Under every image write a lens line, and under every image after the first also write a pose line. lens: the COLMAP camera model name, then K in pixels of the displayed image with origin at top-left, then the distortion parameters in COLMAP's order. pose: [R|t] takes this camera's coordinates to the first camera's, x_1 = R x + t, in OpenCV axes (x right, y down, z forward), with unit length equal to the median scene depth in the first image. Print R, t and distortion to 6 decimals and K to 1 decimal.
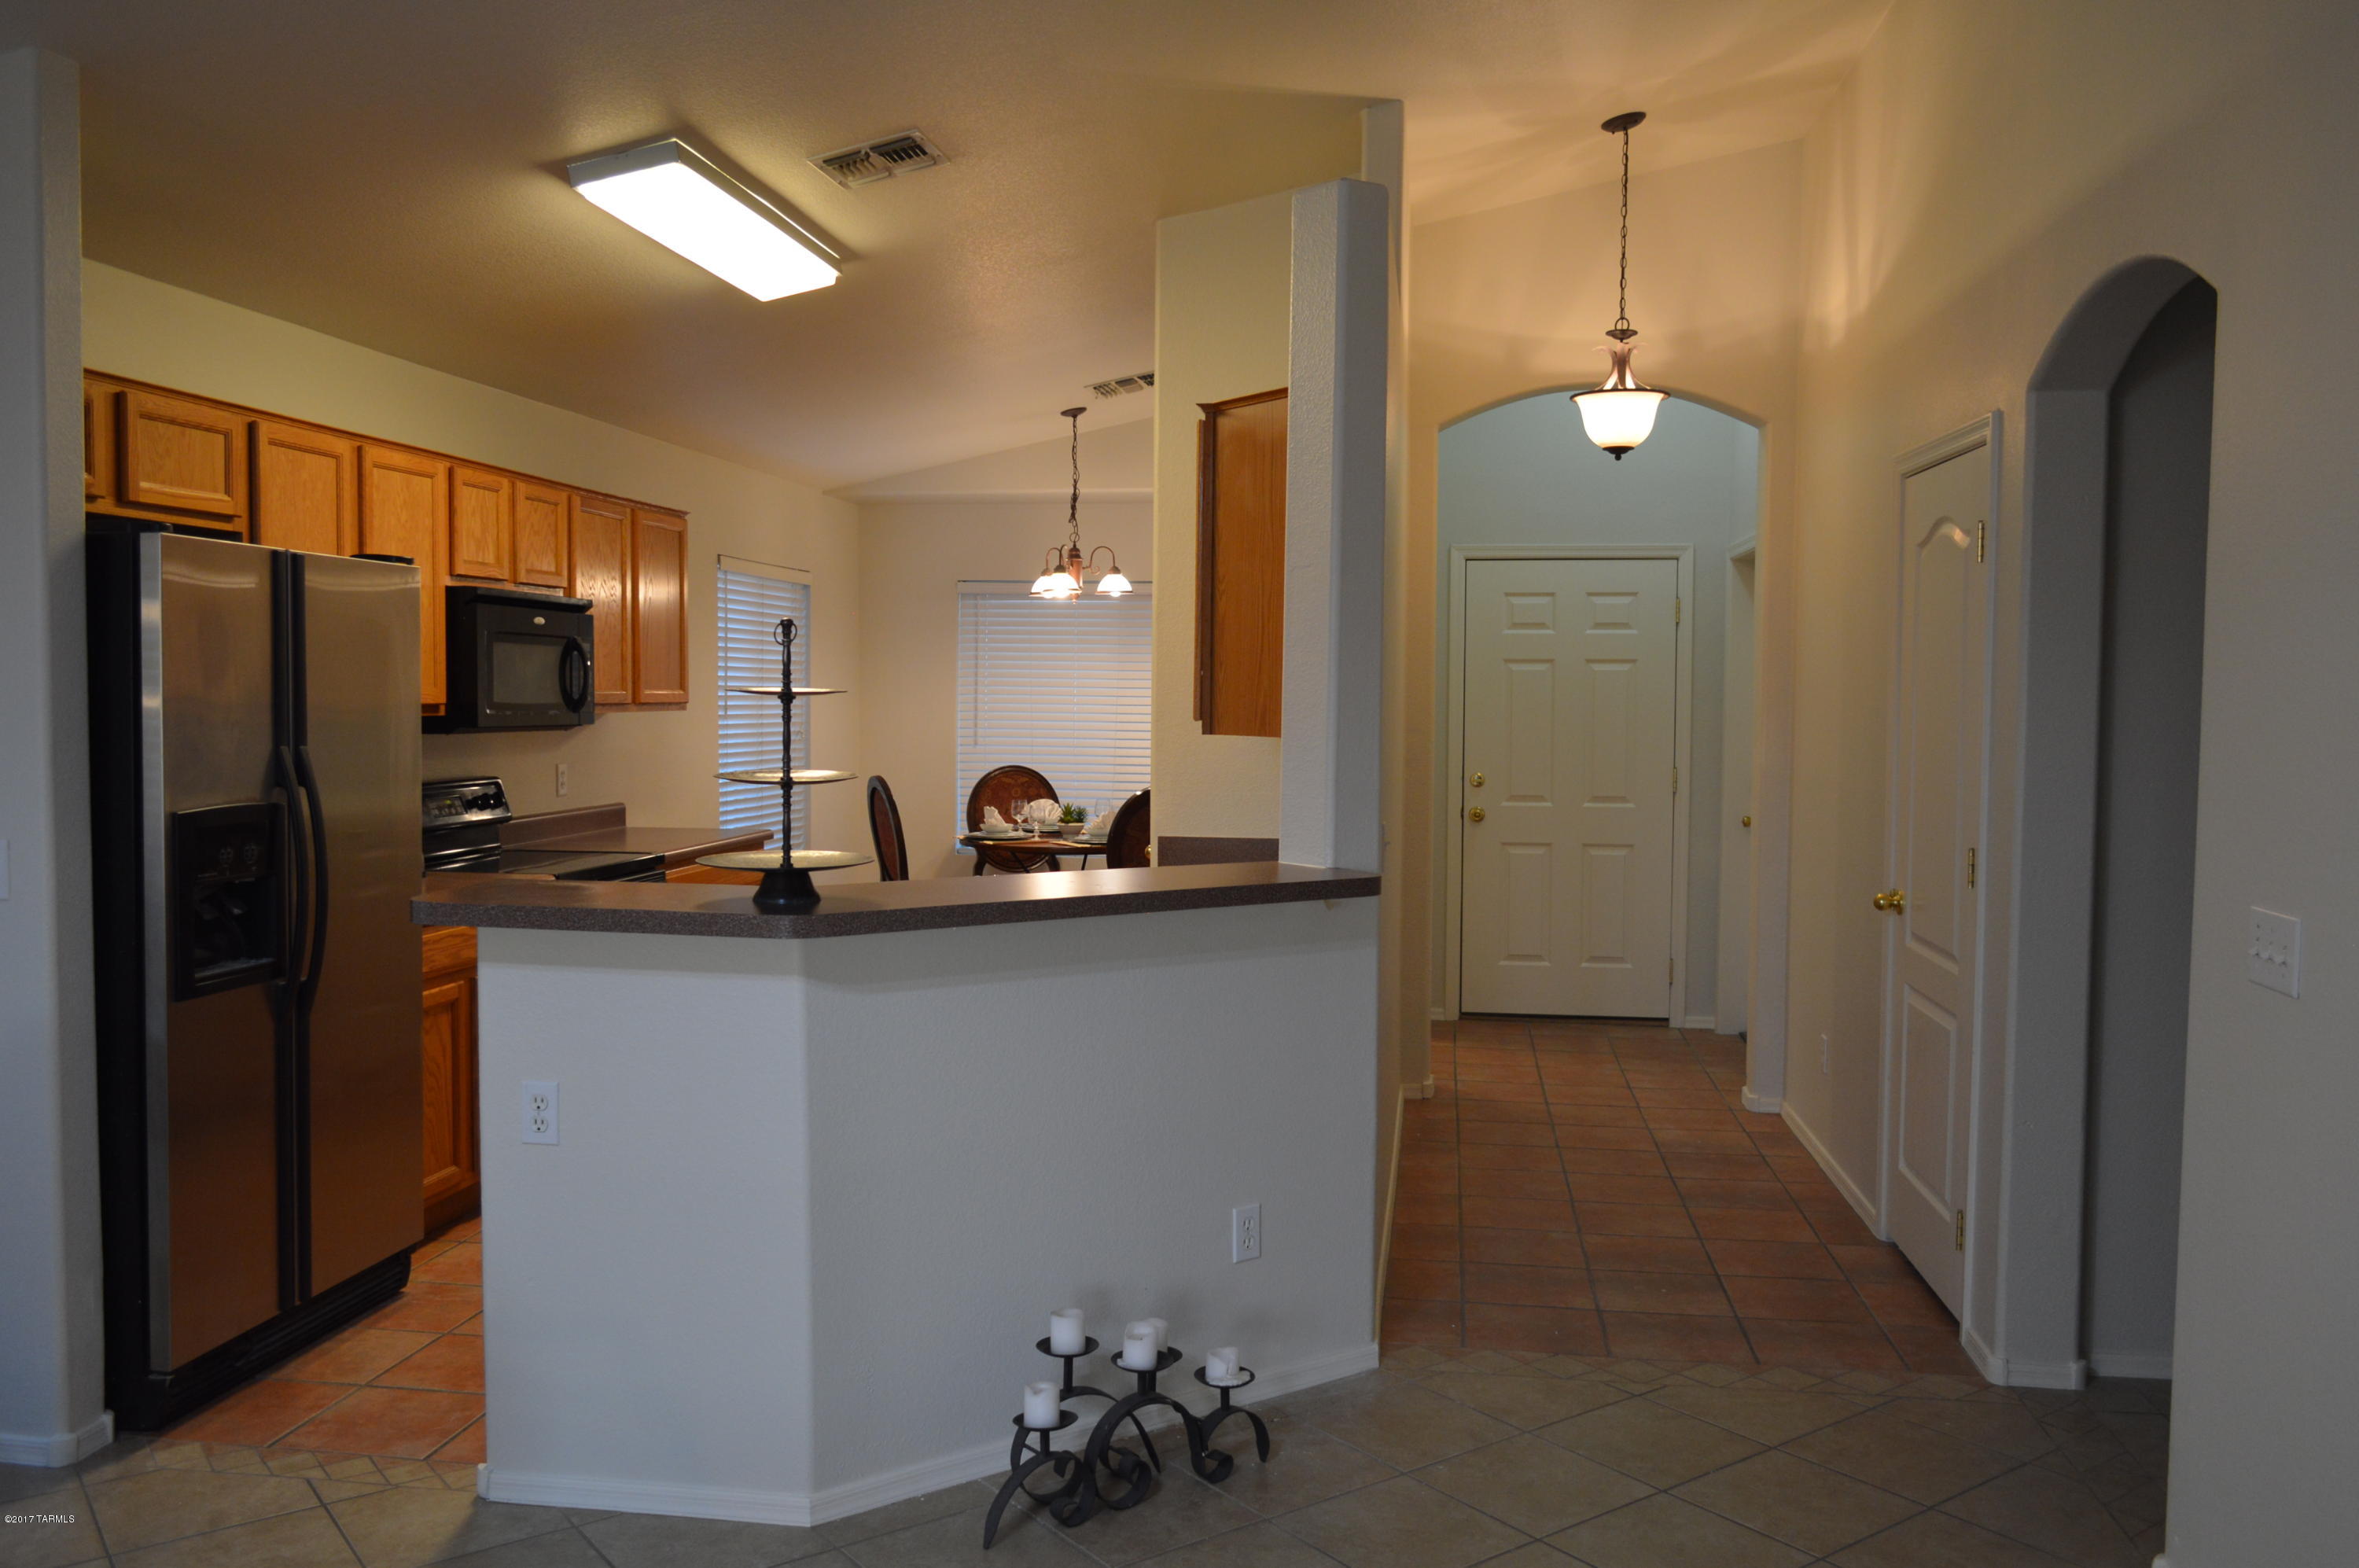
lens RADIAL K [[1864.0, 0, 1172.5], [0, 1864.0, 776.2], [0, 0, 1]] dist [-0.009918, 0.008905]
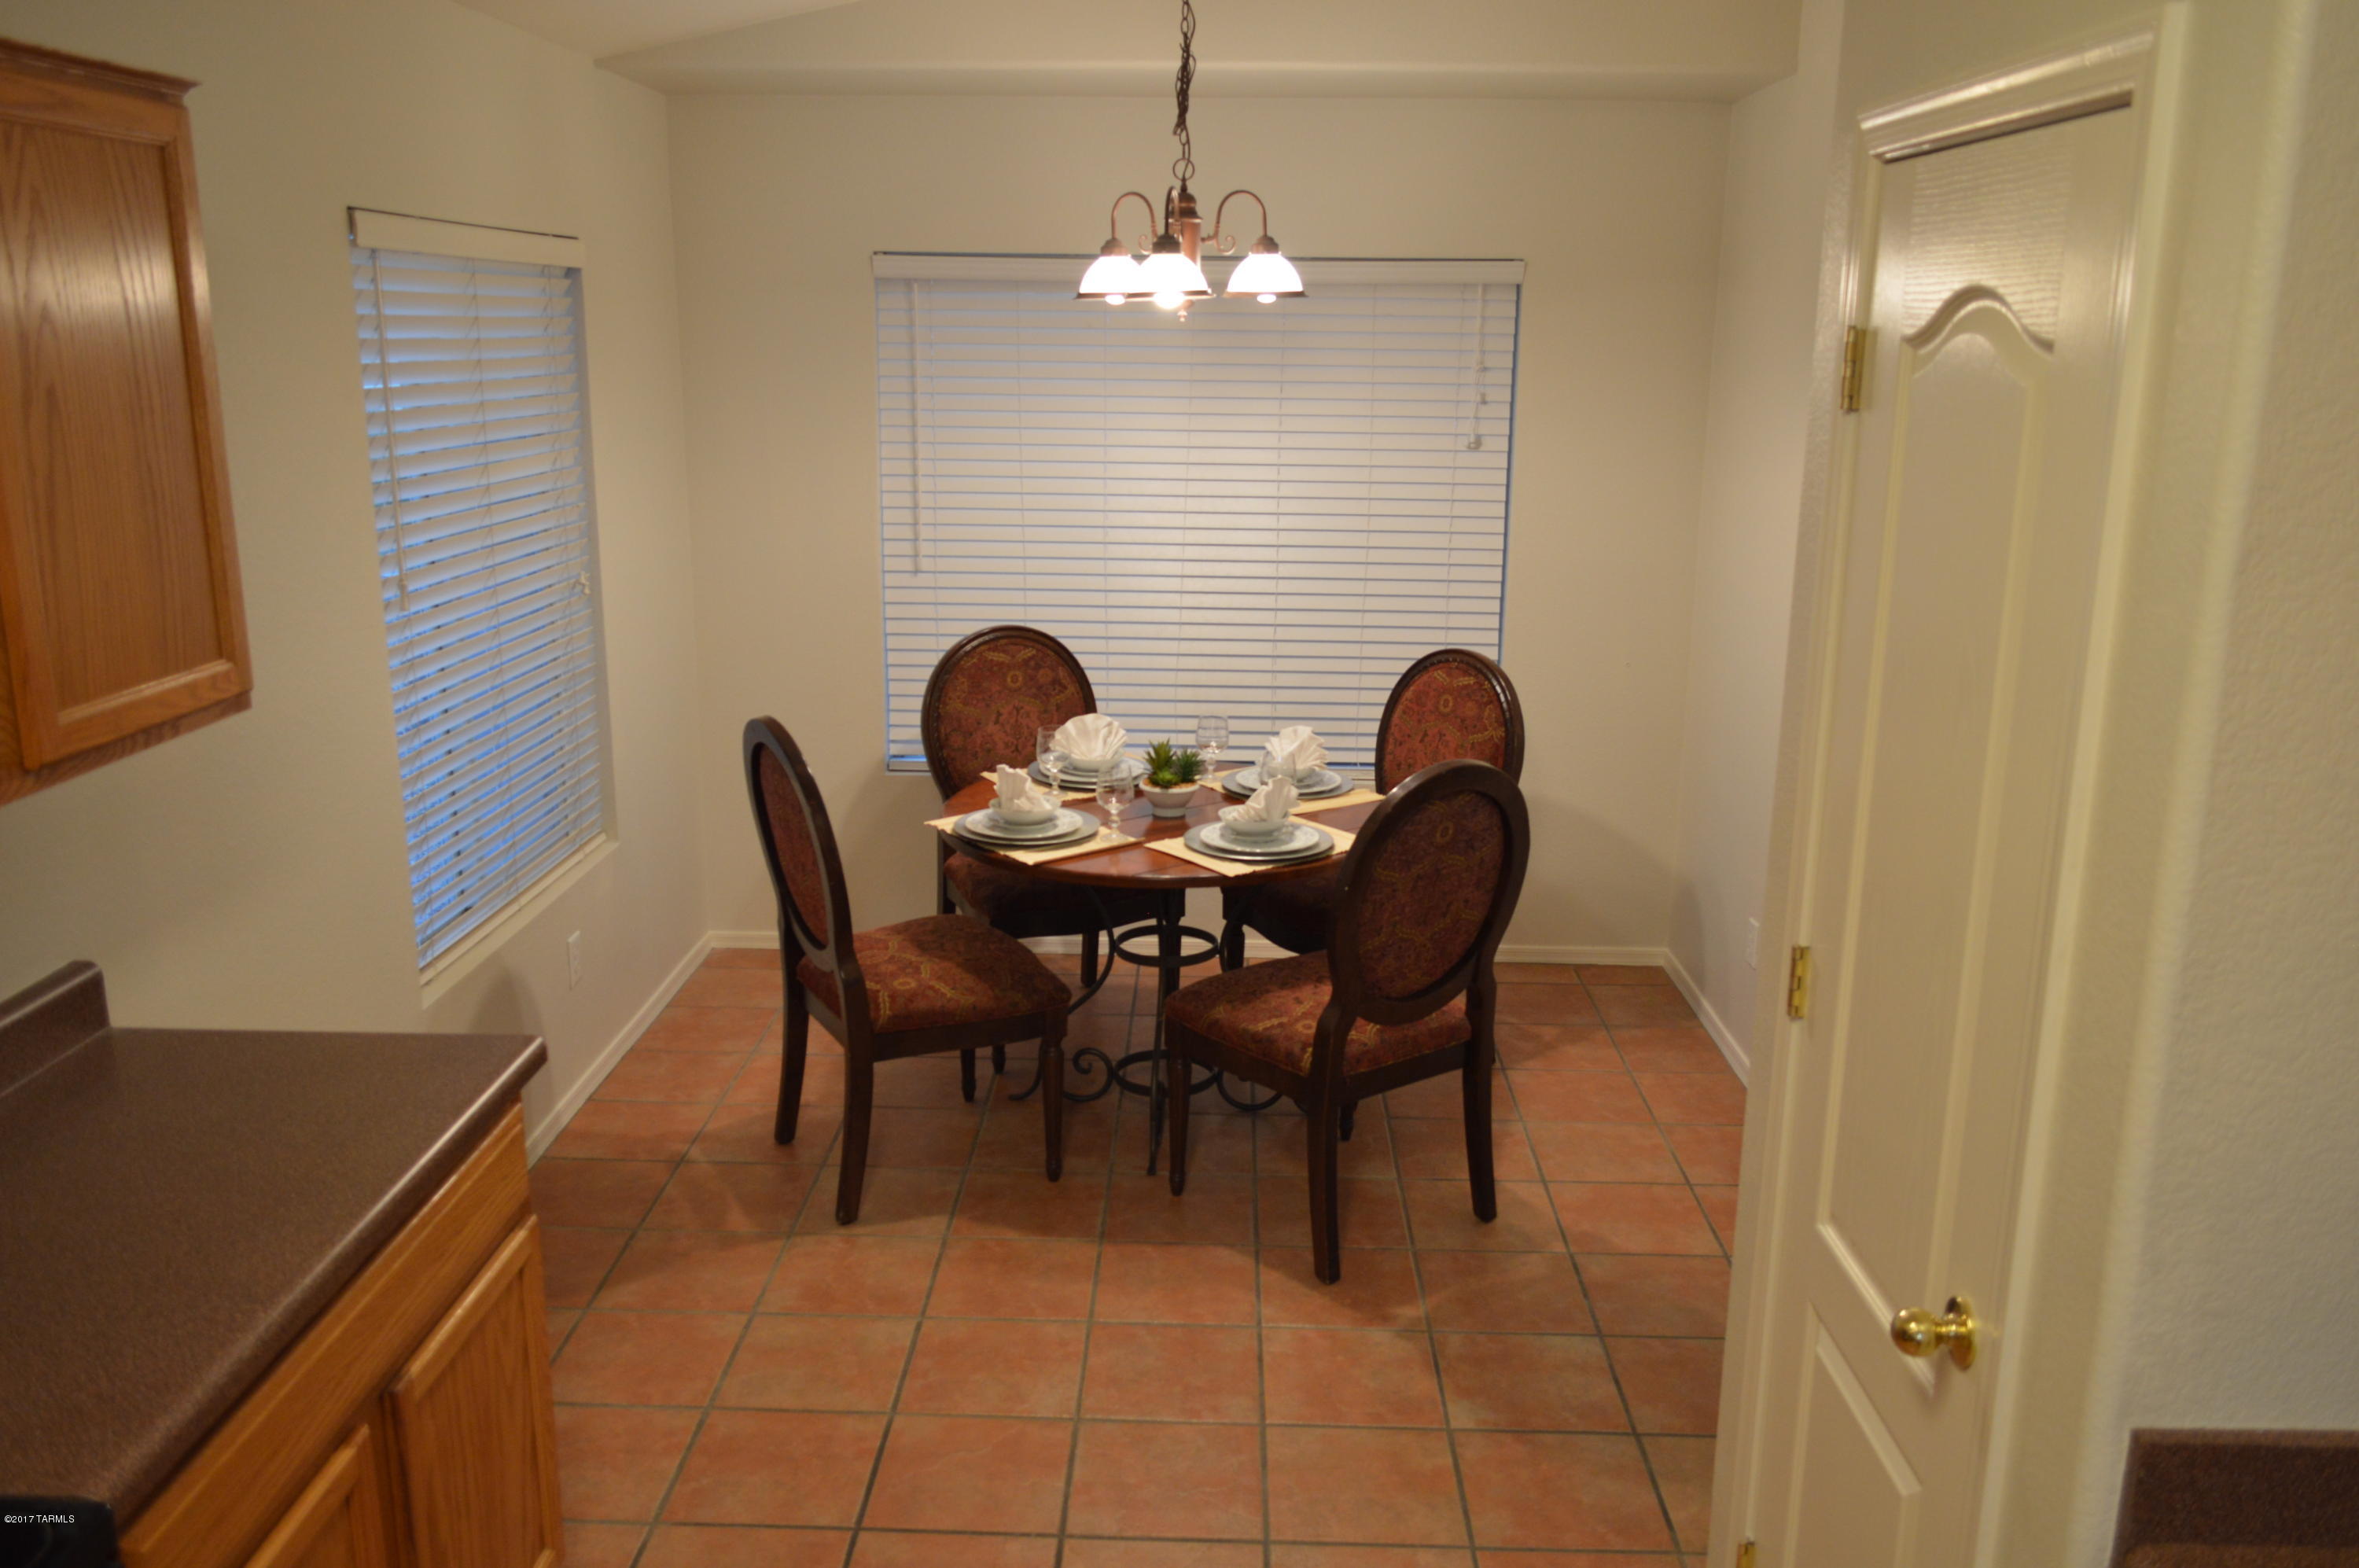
lens RADIAL K [[1864.0, 0, 1172.5], [0, 1864.0, 776.2], [0, 0, 1]] dist [-0.009918, 0.008905]
pose [[0.992799, -0.030280, 0.115902, -0.171879], [0.007686, 0.981634, 0.190618, -0.107704], [-0.119545, -0.188354, 0.974798, 0.822712]]
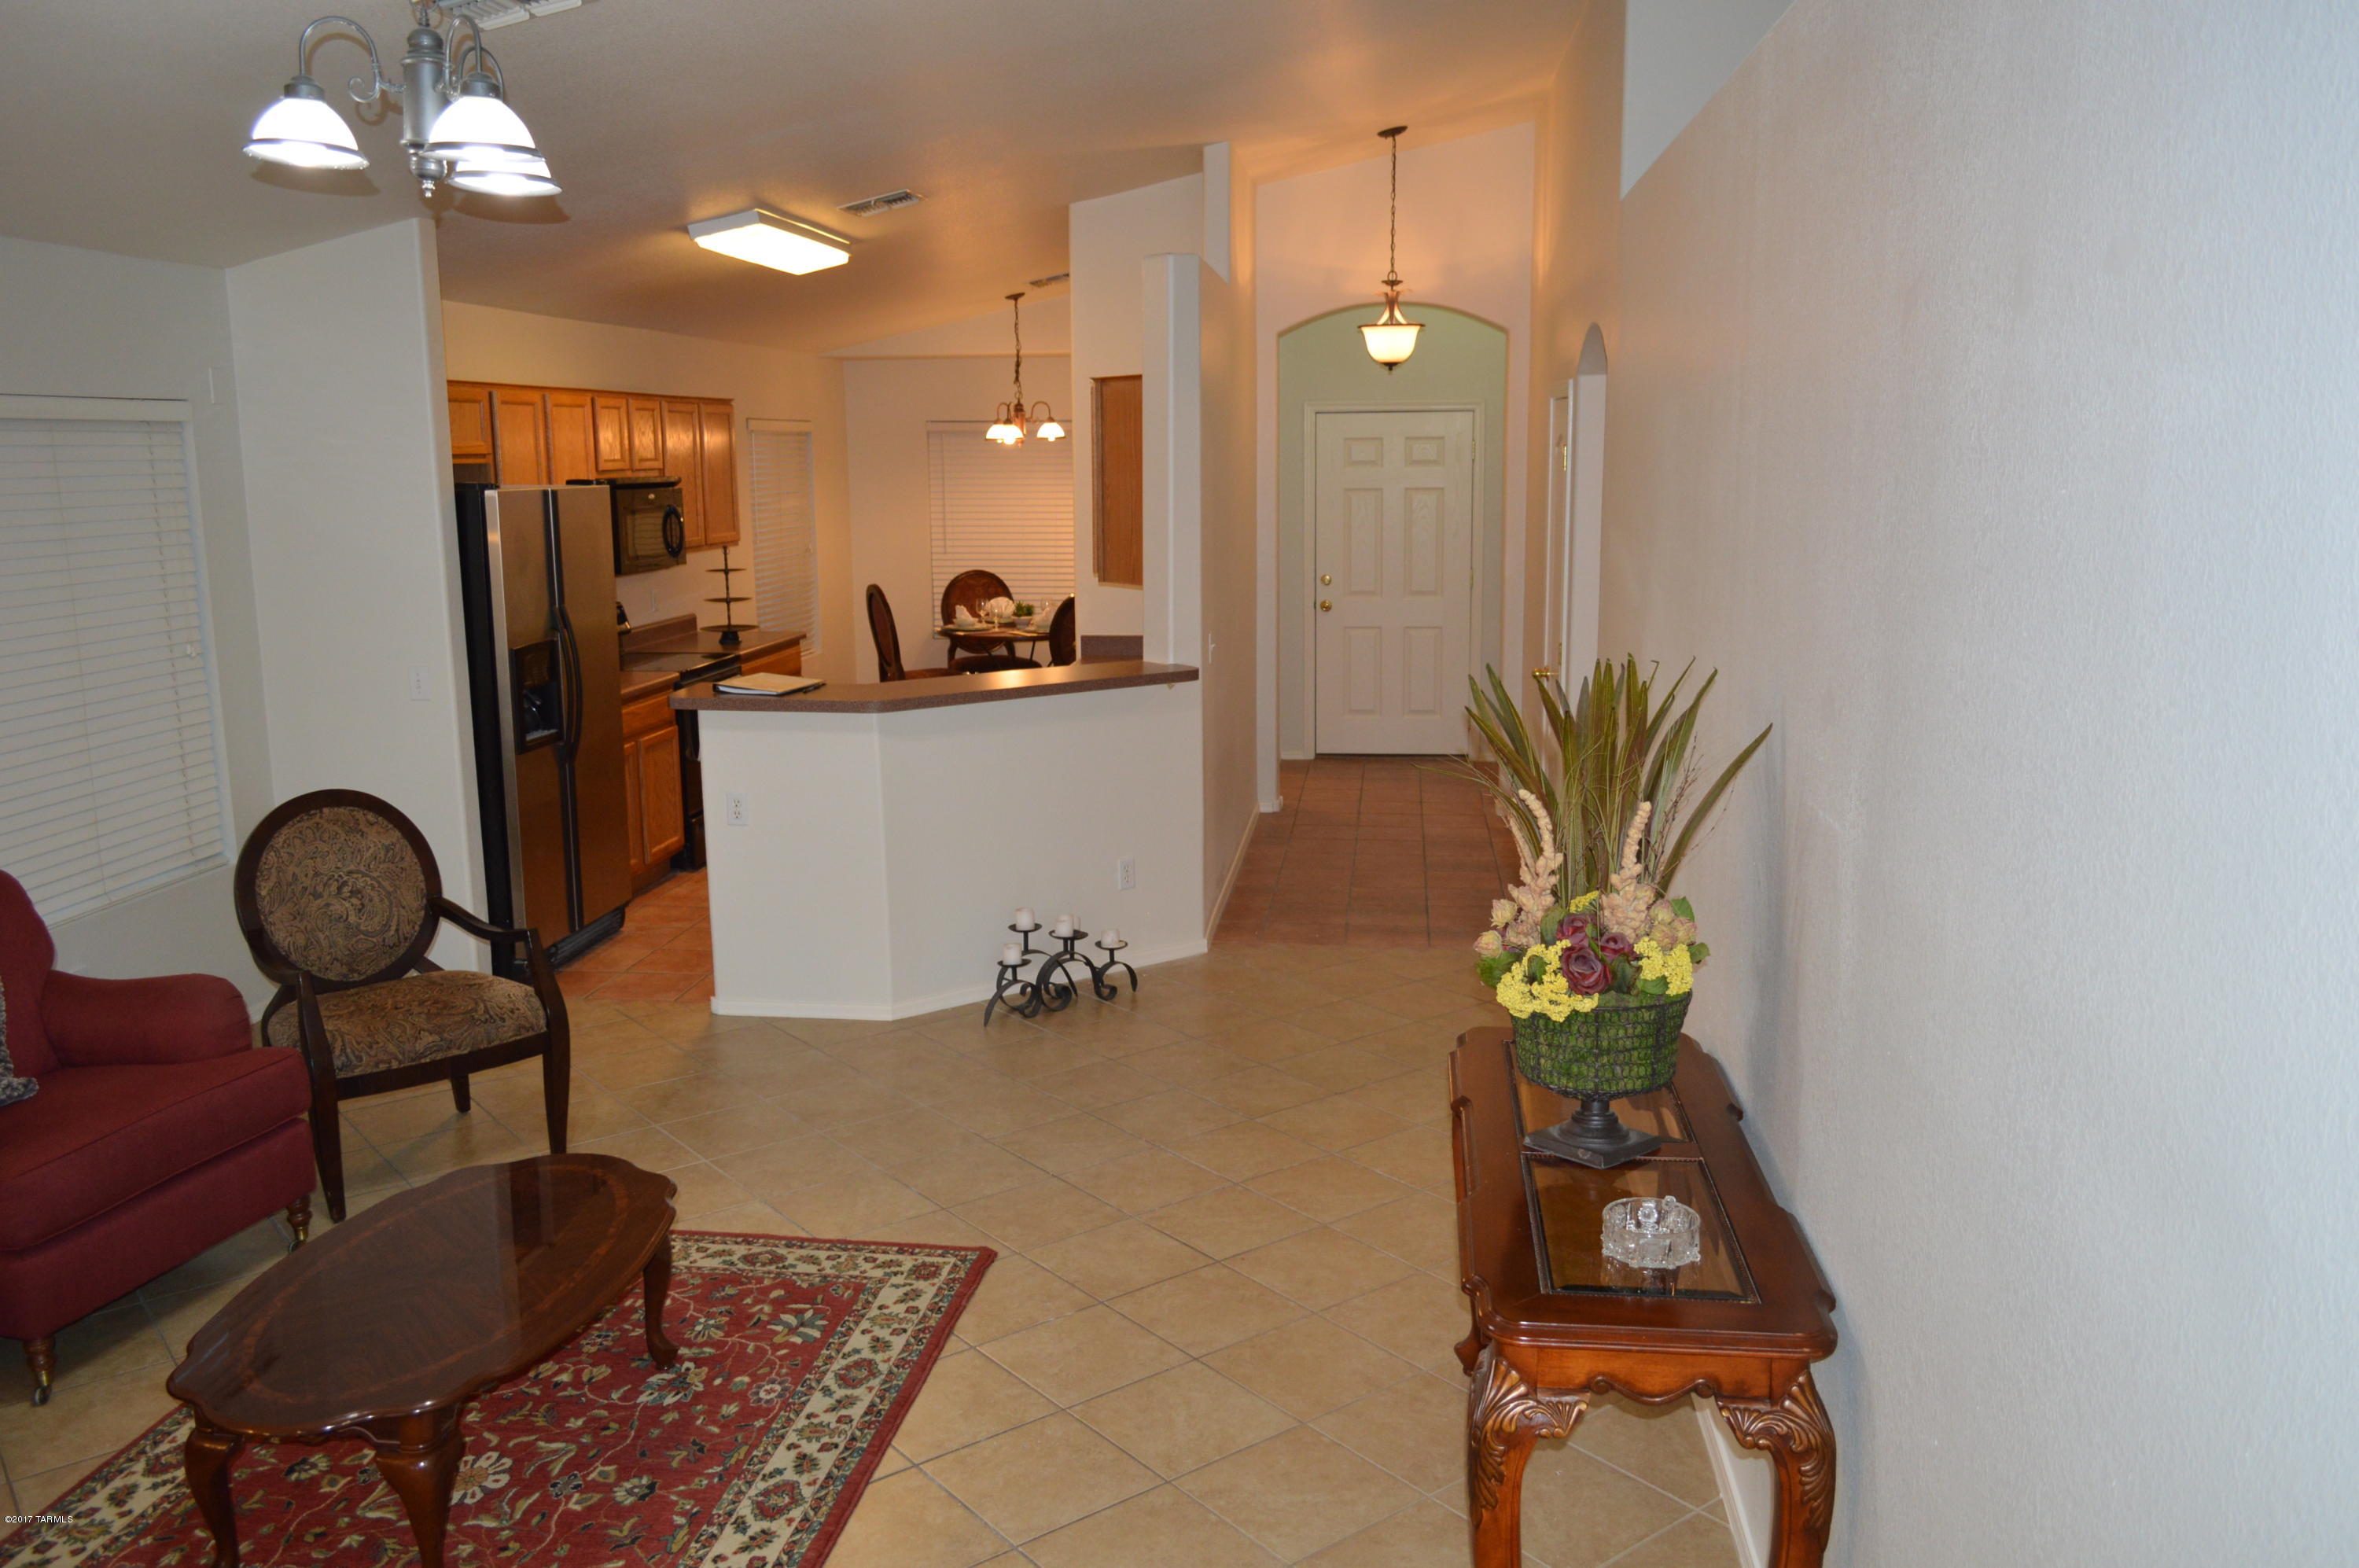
lens RADIAL K [[1864.0, 0, 1172.5], [0, 1864.0, 776.2], [0, 0, 1]] dist [-0.009918, 0.008905]
pose [[0.999538, -0.021383, 0.021588, 0.031542], [0.018426, 0.991480, 0.128949, -0.047633], [-0.024162, -0.128492, 0.991416, -0.487902]]
